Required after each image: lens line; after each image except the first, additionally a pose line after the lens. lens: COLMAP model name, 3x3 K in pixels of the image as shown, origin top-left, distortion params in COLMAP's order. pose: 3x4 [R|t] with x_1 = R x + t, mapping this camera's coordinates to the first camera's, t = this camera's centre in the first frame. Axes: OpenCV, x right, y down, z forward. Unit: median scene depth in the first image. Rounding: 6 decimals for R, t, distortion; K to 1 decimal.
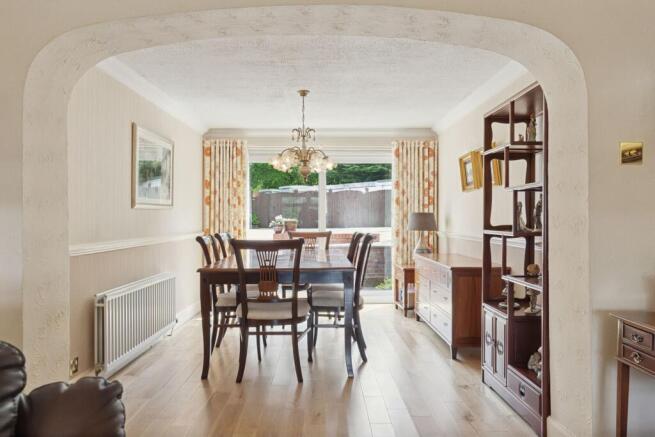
lens RADIAL K [[471.6, 0, 327.2], [0, 471.6, 217.4], [0, 0, 1]] dist [0.001706, 0.000063]
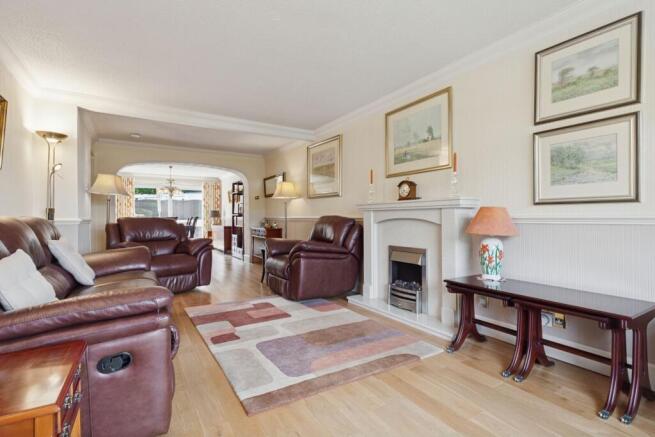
lens RADIAL K [[311.2, 0, 325.4], [0, 311.2, 217.0], [0, 0, 1]] dist [0.000842, 0.000300]
pose [[0.857172, 0.000590, 0.515030, -0.170770], [0.000384, 0.999998, -0.001784, 0.031558], [-0.515030, 0.001727, 0.857170, -0.845344]]
